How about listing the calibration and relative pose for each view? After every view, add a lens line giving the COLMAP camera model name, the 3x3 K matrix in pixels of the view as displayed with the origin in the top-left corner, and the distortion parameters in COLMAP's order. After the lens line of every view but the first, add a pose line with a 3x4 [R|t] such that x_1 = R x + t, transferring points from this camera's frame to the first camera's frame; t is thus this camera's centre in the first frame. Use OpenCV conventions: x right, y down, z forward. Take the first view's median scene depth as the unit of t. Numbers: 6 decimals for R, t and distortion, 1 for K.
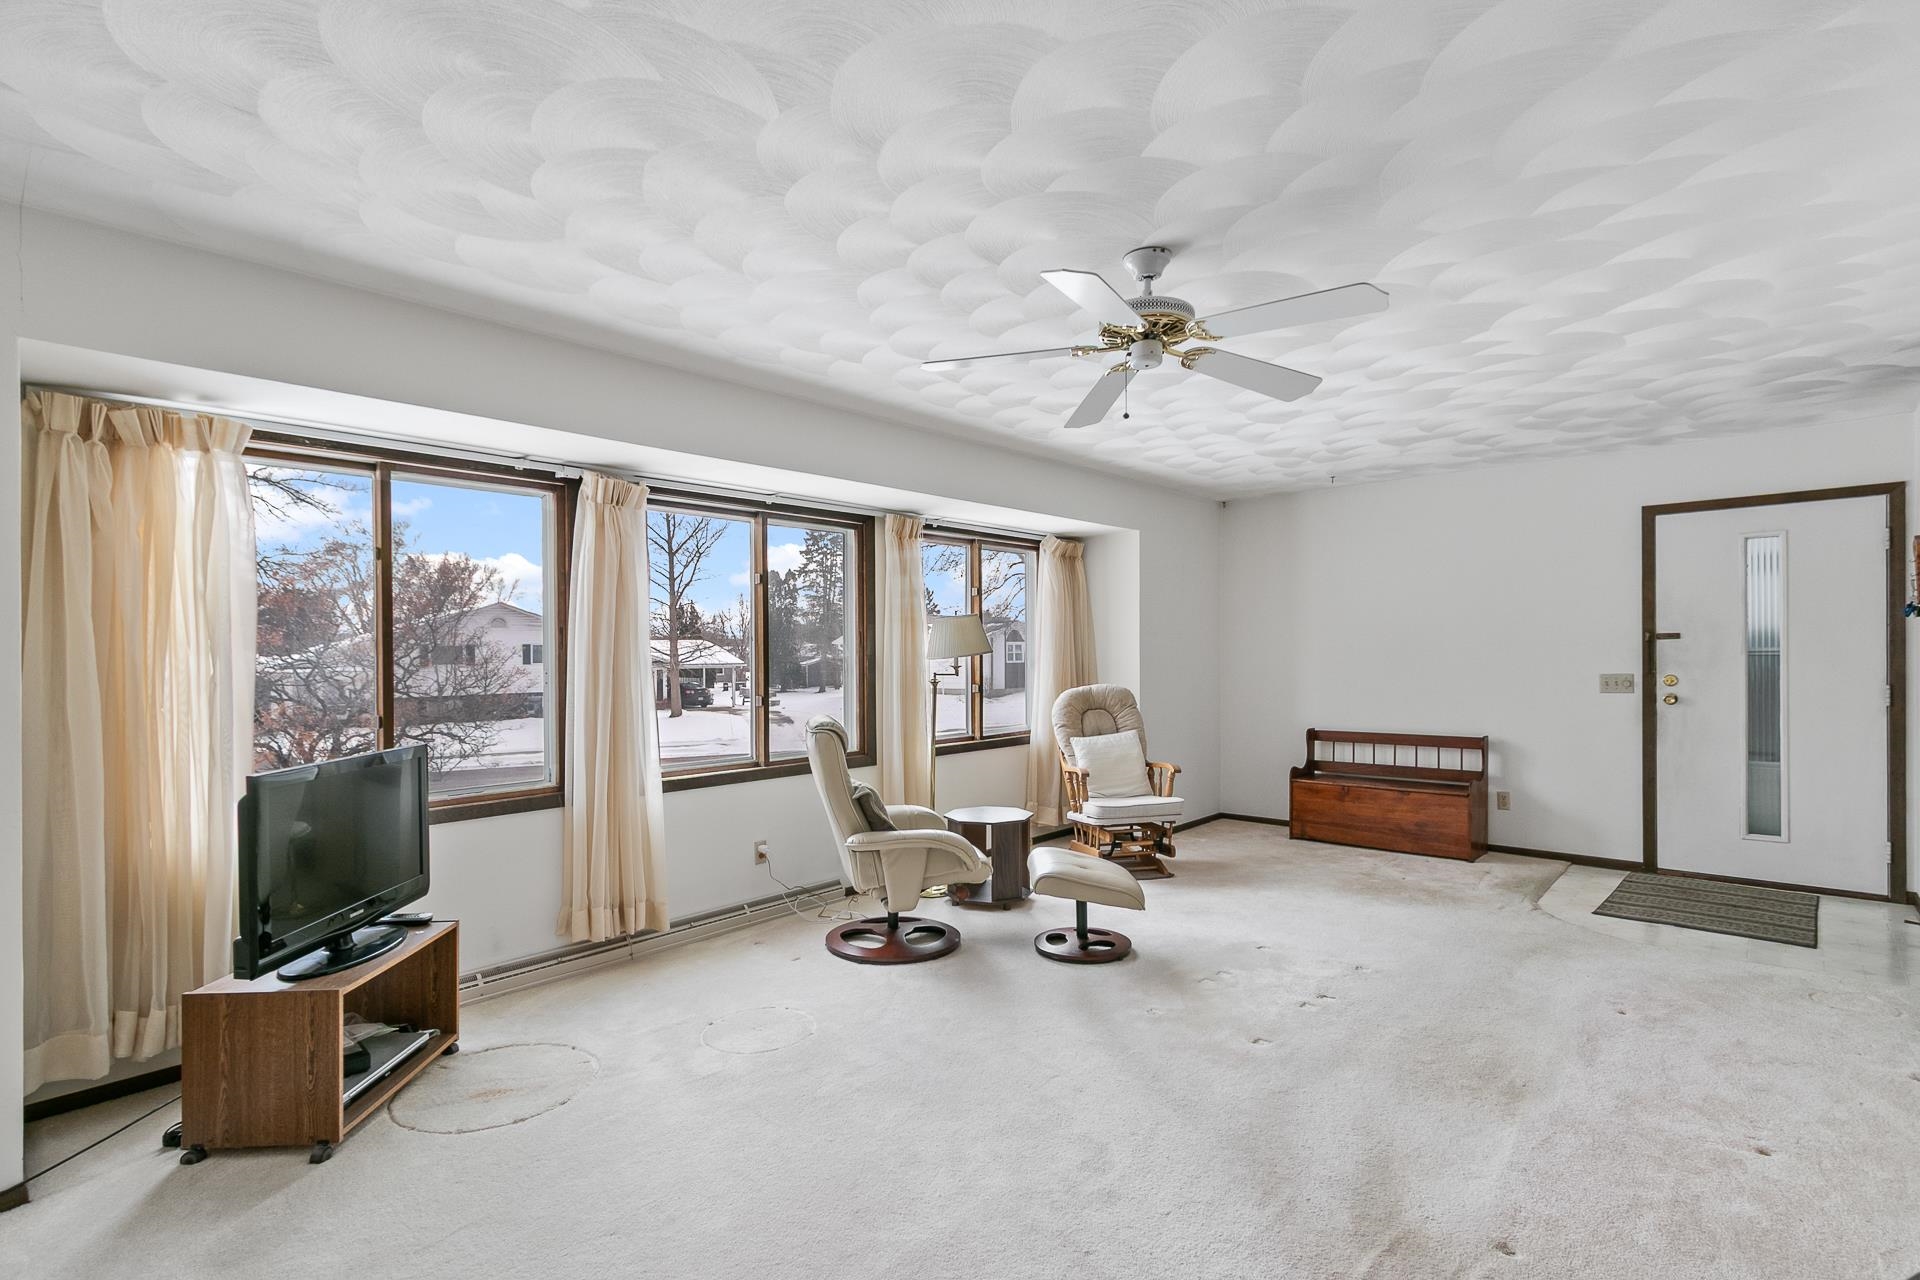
lens RADIAL K [[916.7, 0, 943.8], [0, 916.7, 646.7], [0, 0, 1]] dist [-0.000046, -0.000189]
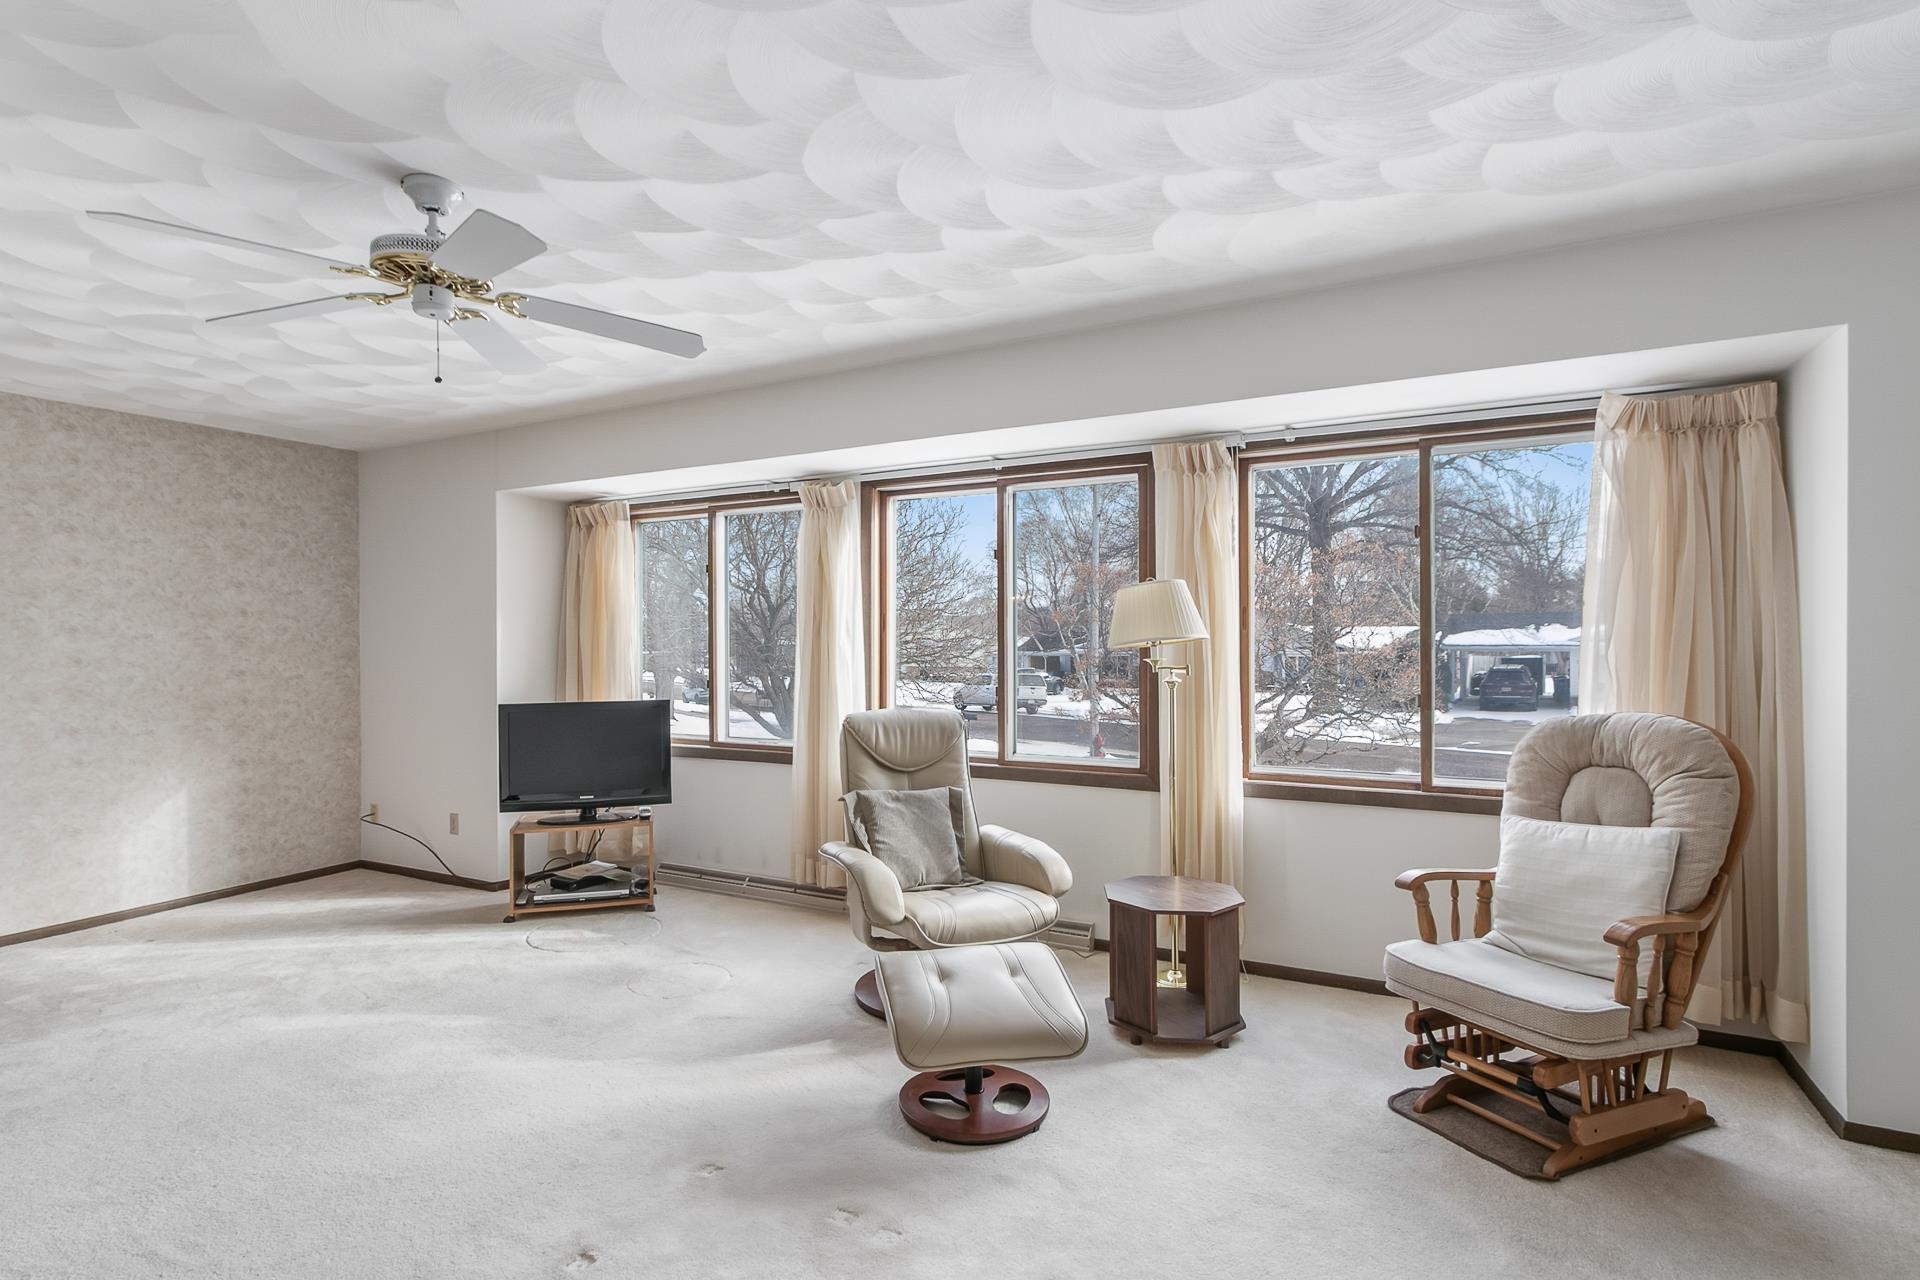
lens RADIAL K [[916.7, 0, 943.8], [0, 916.7, 646.7], [0, 0, 1]] dist [-0.000046, -0.000189]
pose [[0.250341, 0.018004, -0.967990, 0.567010], [0.007722, 0.999758, 0.020592, -0.003260], [0.968127, -0.012630, 0.250142, 0.629135]]
